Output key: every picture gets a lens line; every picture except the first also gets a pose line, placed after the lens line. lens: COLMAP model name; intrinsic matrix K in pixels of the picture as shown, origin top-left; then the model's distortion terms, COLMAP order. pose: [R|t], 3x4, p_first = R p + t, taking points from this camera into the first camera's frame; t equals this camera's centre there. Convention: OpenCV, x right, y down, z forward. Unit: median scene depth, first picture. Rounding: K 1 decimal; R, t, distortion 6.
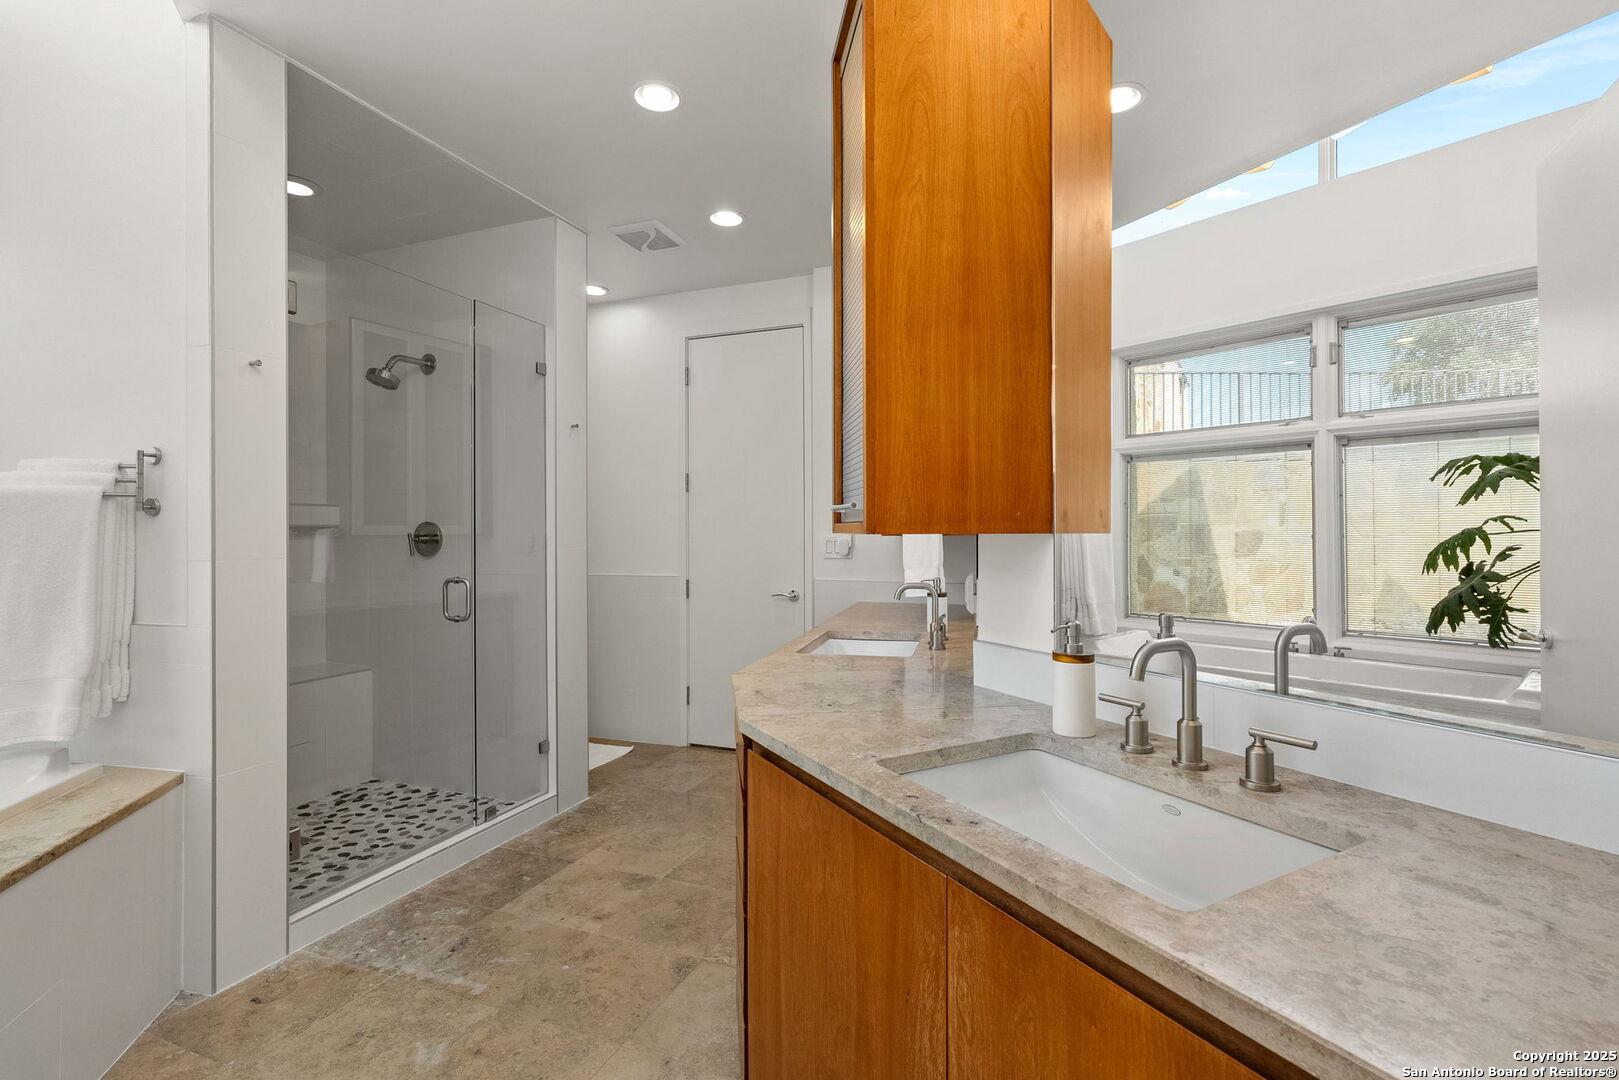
lens RADIAL K [[769.4, 0, 809.5], [0, 769.4, 540.0], [0, 0, 1]] dist [0.002082, 0.000786]
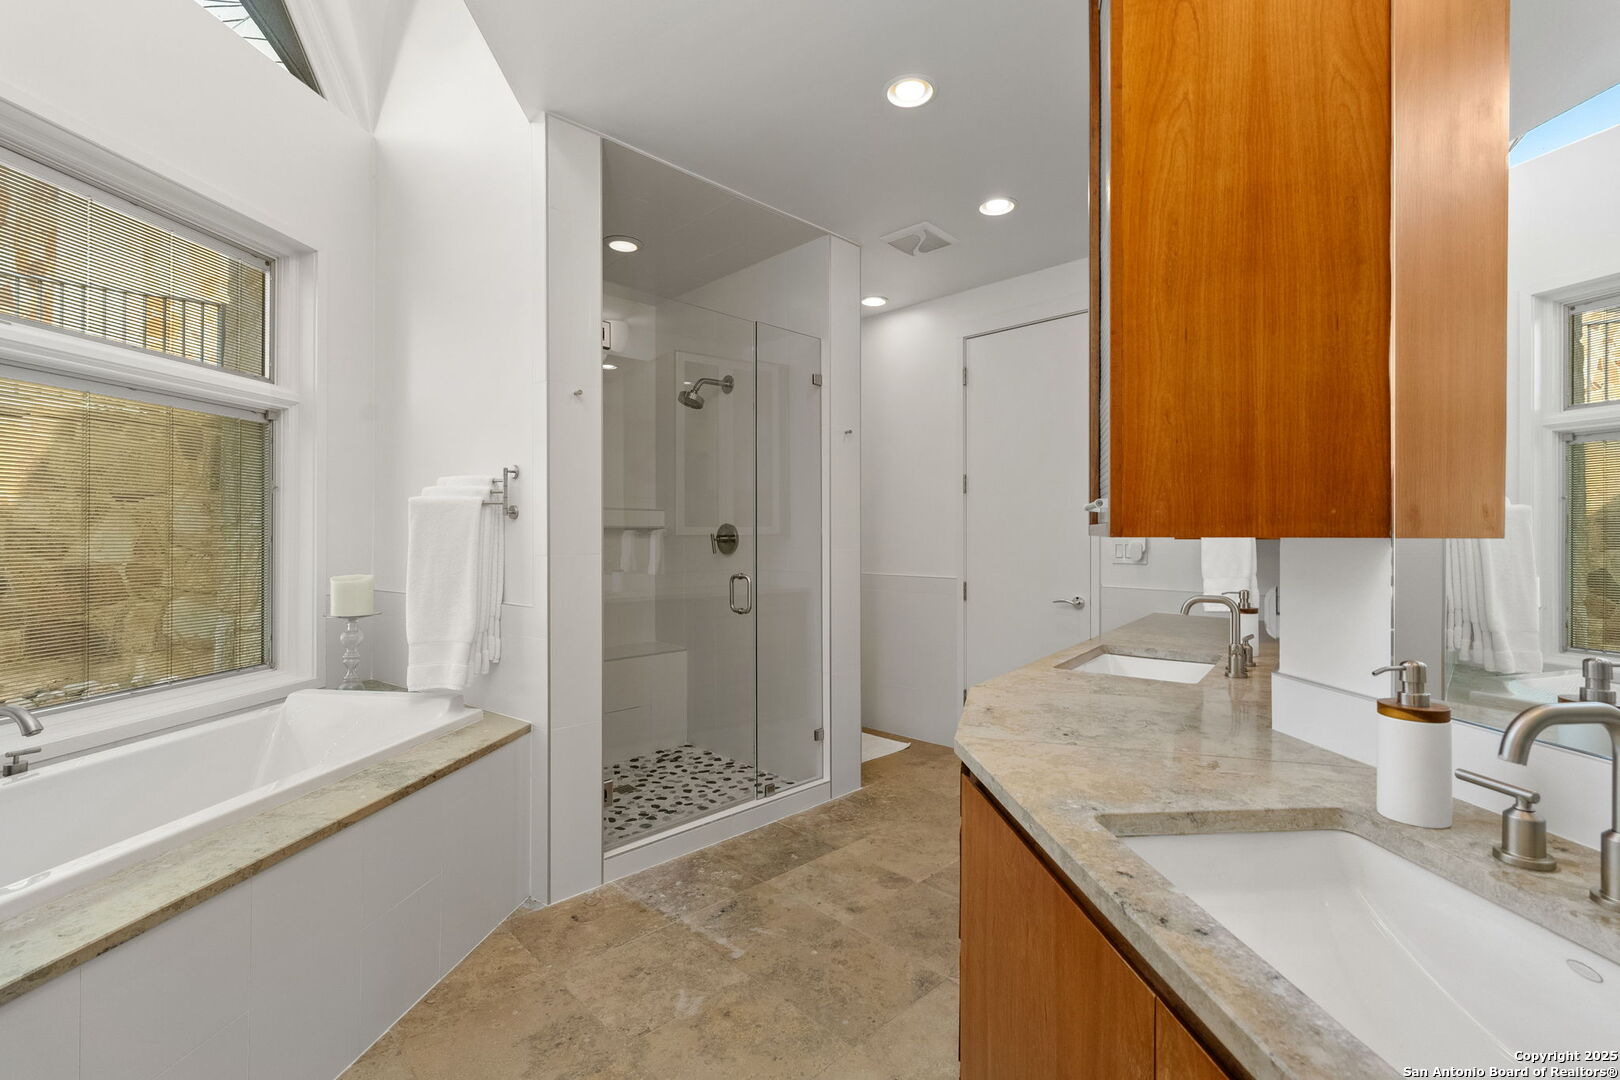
lens RADIAL K [[734.0, 0, 788.4], [0, 734.0, 541.5], [0, 0, 1]] dist [-0.000750, 0.000065]
pose [[0.906221, 0.008961, -0.422708, 0.070010], [-0.008954, 0.999958, 0.002004, -0.000950], [0.422708, 0.001969, 0.906264, 0.093856]]
